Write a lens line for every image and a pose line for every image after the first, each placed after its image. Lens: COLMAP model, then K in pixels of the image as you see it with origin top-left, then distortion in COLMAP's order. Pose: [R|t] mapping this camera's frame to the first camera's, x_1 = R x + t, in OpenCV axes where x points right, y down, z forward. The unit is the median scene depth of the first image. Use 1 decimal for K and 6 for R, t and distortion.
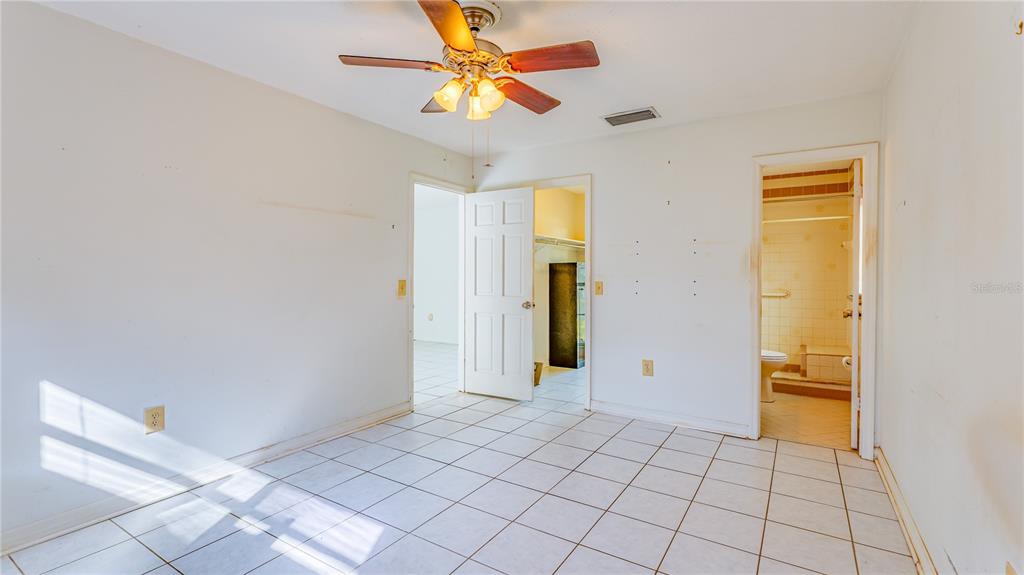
lens RADIAL K [[456.3, 0, 509.0], [0, 456.3, 283.4], [0, 0, 1]] dist [-0.003437, -0.000419]
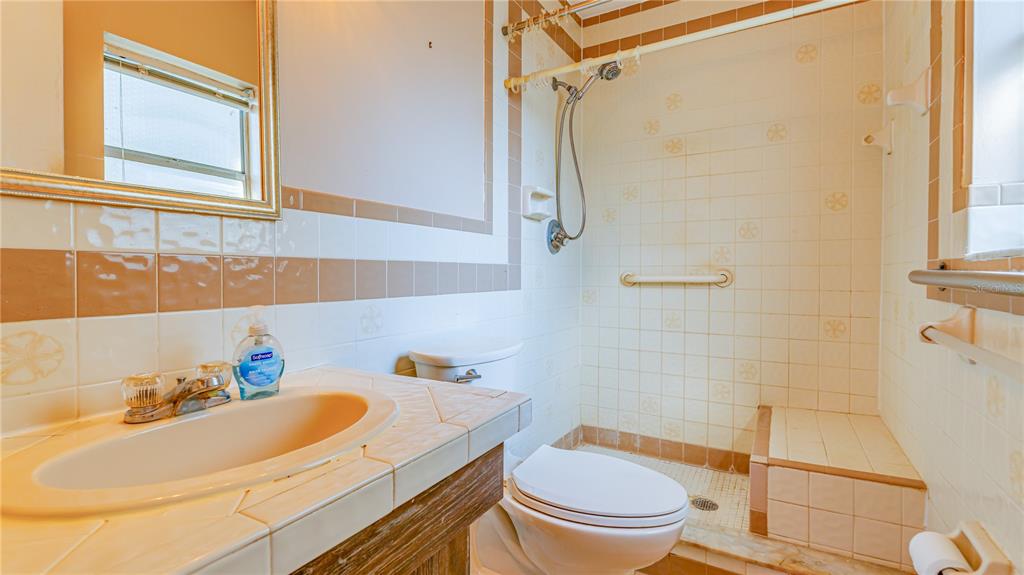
lens RADIAL K [[456.3, 0, 512.1], [0, 456.3, 281.4], [0, 0, 1]] dist [-0.003437, -0.000419]
pose [[0.999314, -0.005643, 0.036590, 1.219155], [0.005339, 0.999950, 0.008401, 0.067534], [-0.036636, -0.008200, 0.999295, 1.812453]]
